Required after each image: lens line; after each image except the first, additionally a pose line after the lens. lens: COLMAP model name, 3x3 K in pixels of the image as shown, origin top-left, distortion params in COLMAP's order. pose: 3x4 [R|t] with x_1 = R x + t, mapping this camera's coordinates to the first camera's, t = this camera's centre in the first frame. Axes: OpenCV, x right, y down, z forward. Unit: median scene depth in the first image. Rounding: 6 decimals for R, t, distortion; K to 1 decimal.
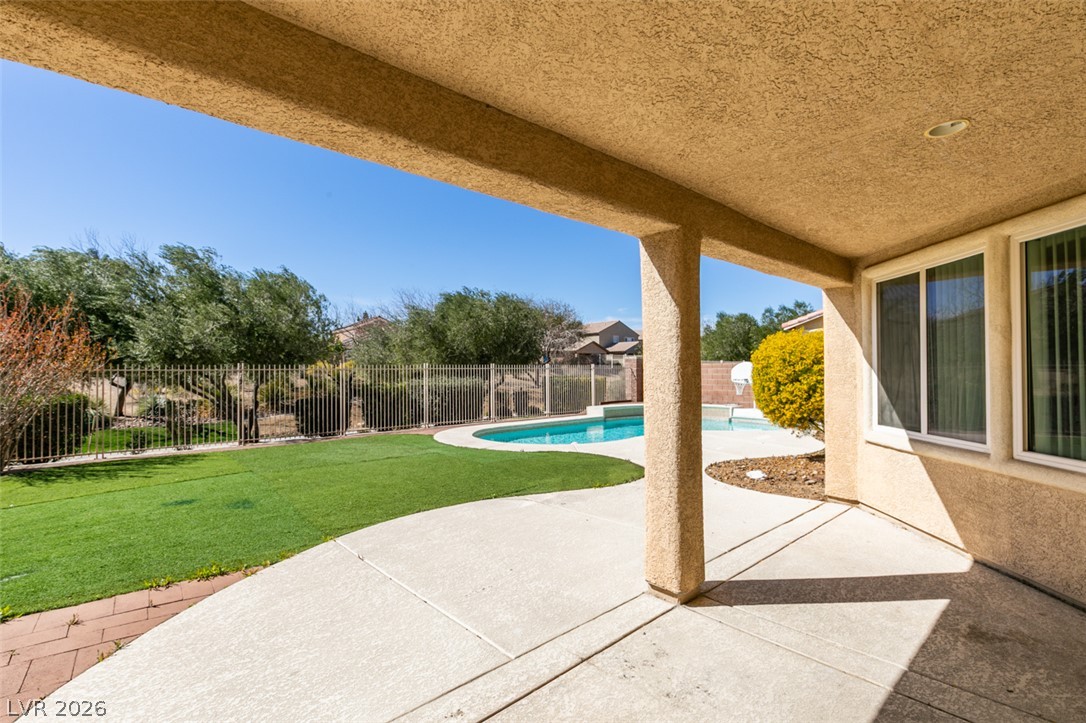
lens RADIAL K [[492.5, 0, 543.0], [0, 492.5, 361.5], [0, 0, 1]] dist [0.001512, 0.000216]
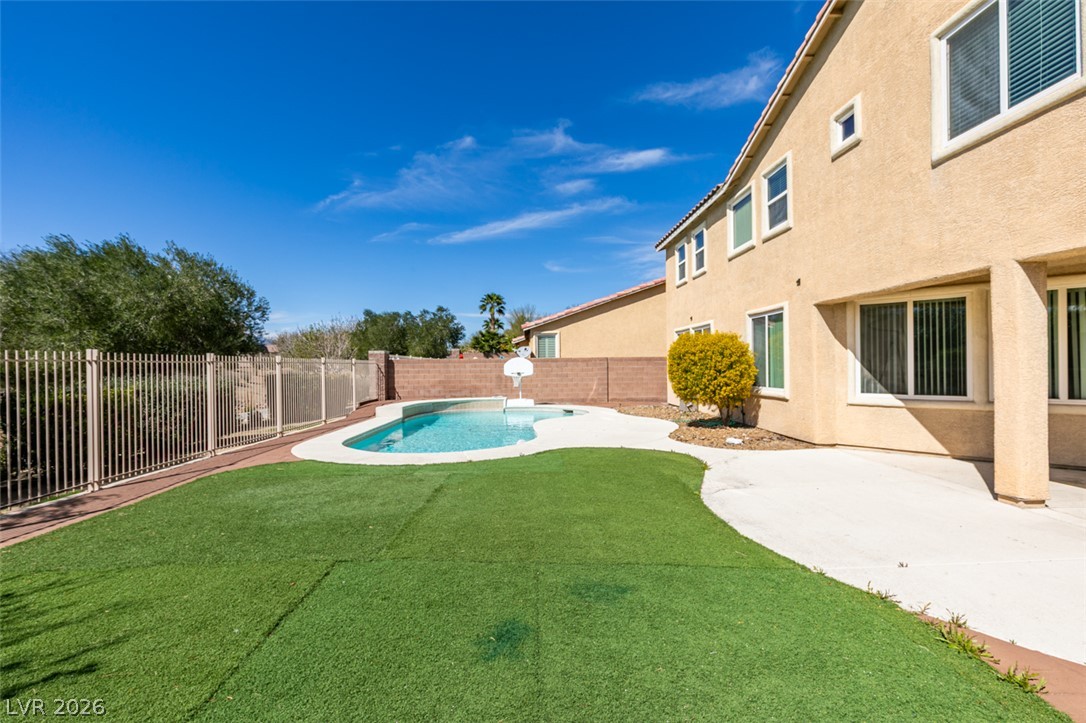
lens RADIAL K [[481.2, 0, 541.1], [0, 481.2, 363.9], [0, 0, 1]] dist [0.000577, -0.000021]
pose [[0.641184, 0.008532, 0.767340, -1.109256], [-0.013095, 0.999914, -0.000175, 0.043184], [-0.767276, -0.009936, 0.641240, 0.737751]]
